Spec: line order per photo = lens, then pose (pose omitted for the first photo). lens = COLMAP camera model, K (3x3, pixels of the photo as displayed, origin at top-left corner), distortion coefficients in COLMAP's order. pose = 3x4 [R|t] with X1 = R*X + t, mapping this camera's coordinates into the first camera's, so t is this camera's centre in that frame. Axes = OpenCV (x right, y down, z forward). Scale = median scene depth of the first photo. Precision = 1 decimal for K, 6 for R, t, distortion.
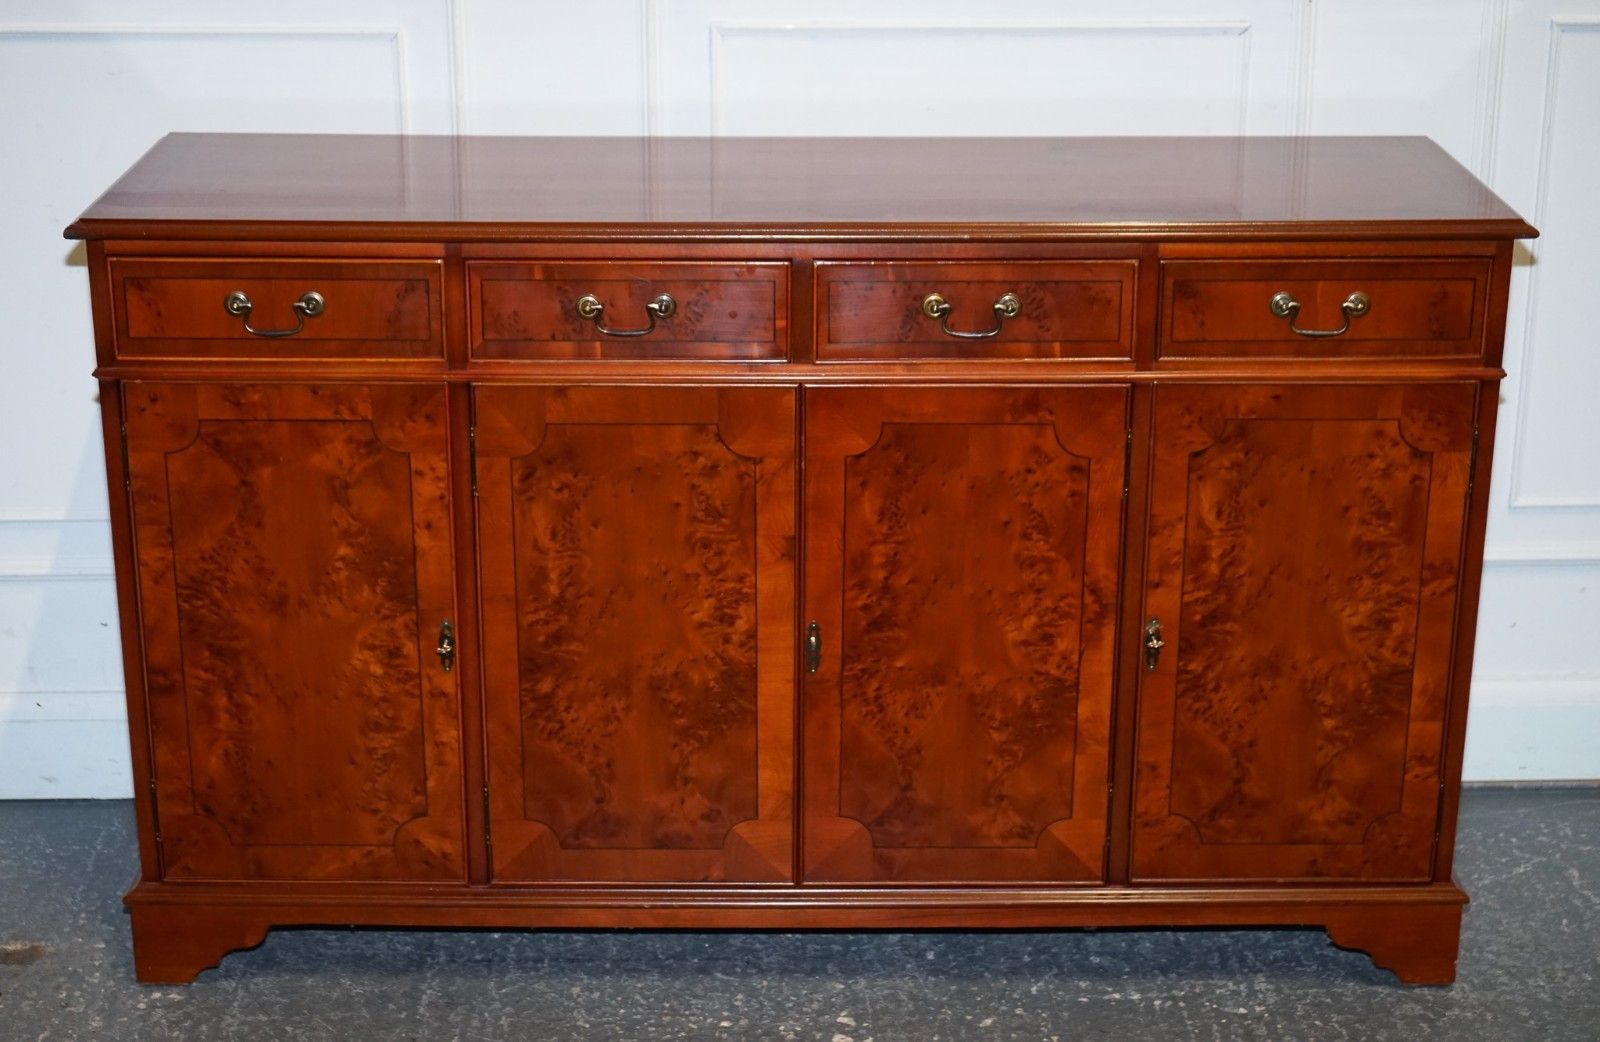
lens RADIAL K [[2663.3, 0, 800.0], [0, 2663.3, 521.0], [0, 0, 1]] dist [-0.027507, 0.017570]
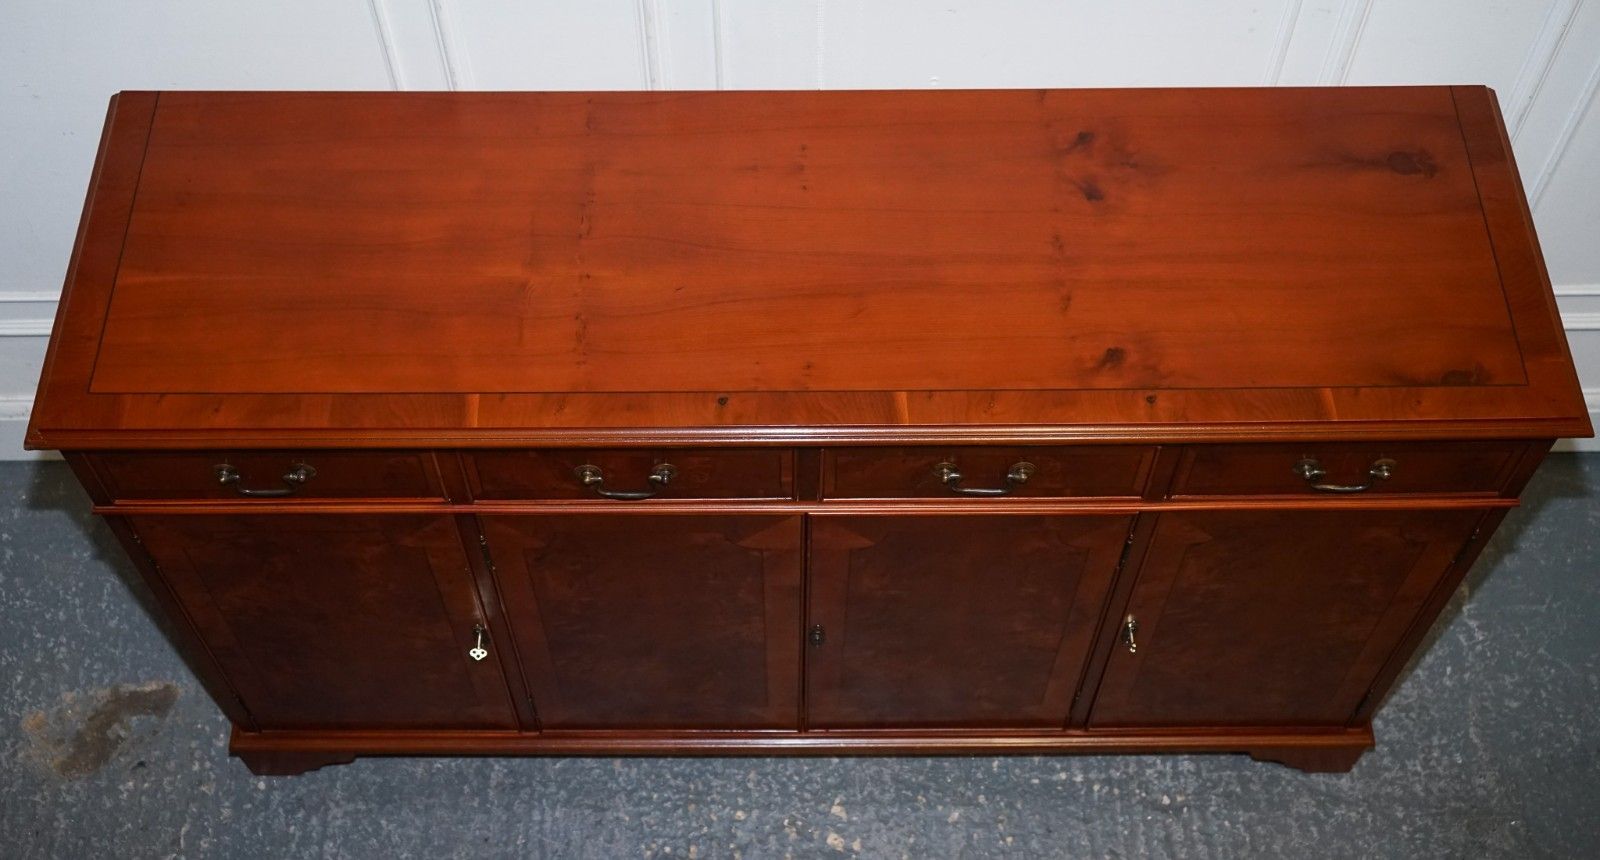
lens RADIAL K [[1788.3, 0, 783.9], [0, 1788.3, 410.7], [0, 0, 1]] dist [0.001795, 0.008612]
pose [[0.999760, 0.017877, -0.012672, -0.000877], [-0.005946, 0.777894, 0.628367, -0.473830], [0.021091, -0.628141, 0.777814, 0.479672]]
